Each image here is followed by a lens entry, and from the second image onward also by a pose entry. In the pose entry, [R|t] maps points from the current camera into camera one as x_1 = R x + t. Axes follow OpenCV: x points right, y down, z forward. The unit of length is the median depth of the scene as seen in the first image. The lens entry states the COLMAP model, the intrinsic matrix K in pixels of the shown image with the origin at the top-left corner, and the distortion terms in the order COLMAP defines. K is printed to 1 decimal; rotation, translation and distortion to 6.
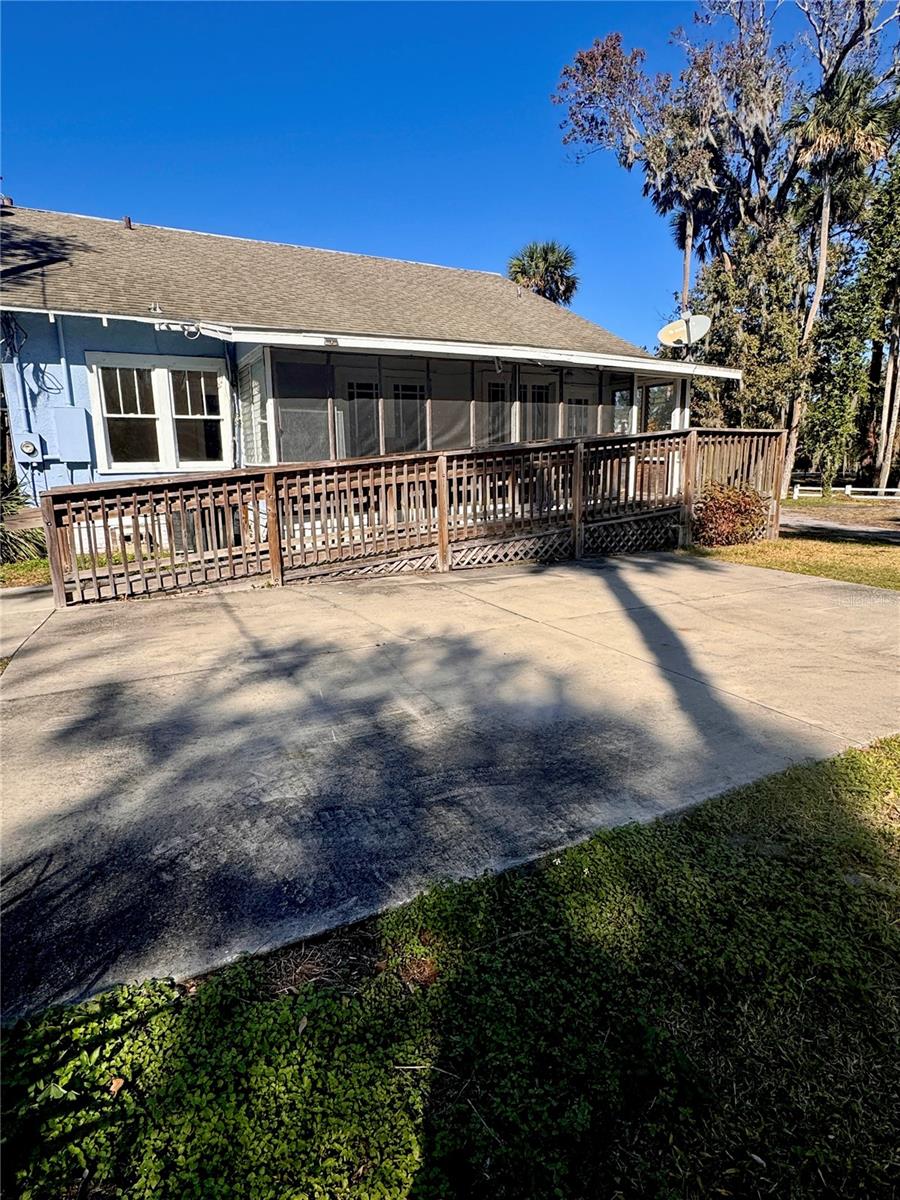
lens RADIAL K [[642.9, 0, 451.1], [0, 642.9, 593.9], [0, 0, 1]] dist [-0.007845, -0.000358]
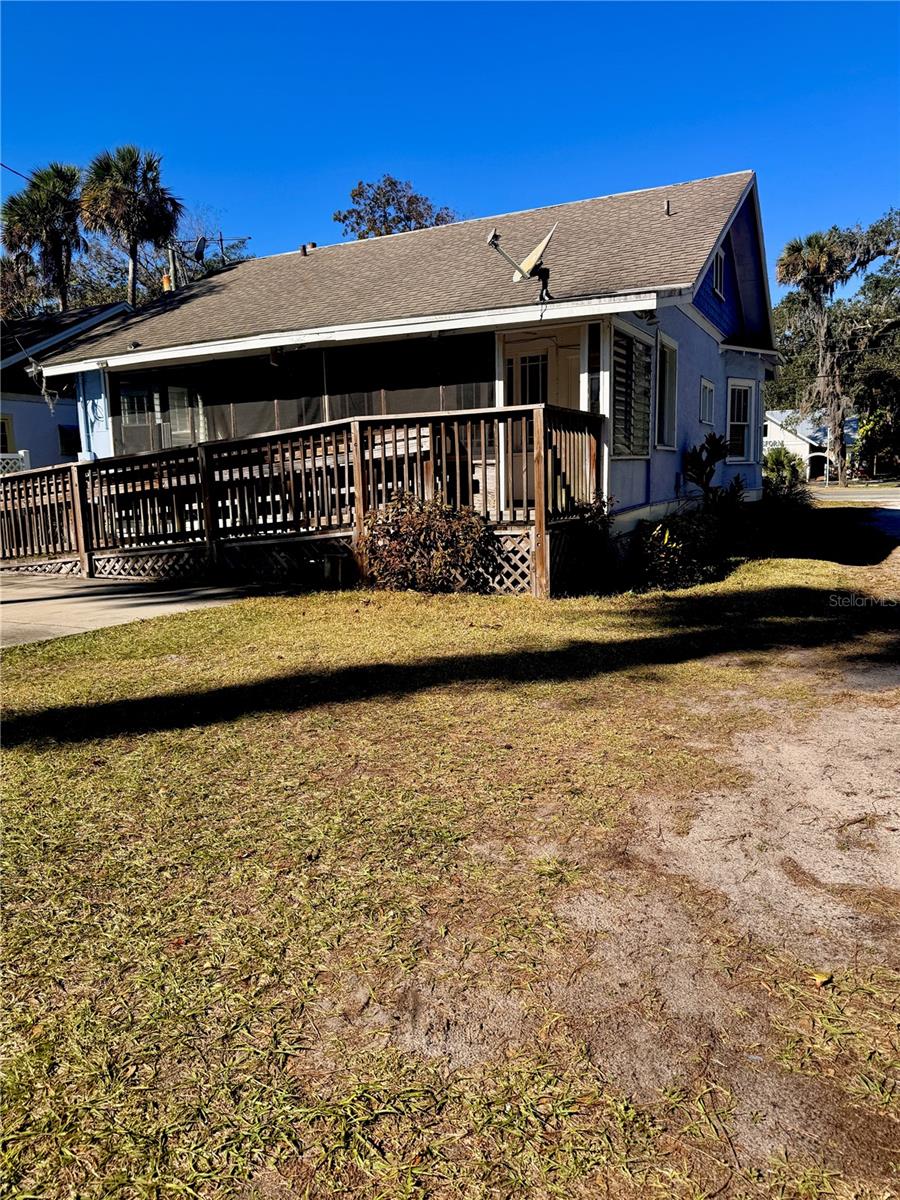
lens RADIAL K [[847.3, 0, 453.9], [0, 847.3, 596.1], [0, 0, 1]] dist [0.024584, -0.016892]
pose [[0.600270, 0.104077, -0.792997, 1.191976], [-0.139349, 0.989942, 0.024443, -0.103858], [0.787565, 0.095831, 0.608735, 0.543834]]
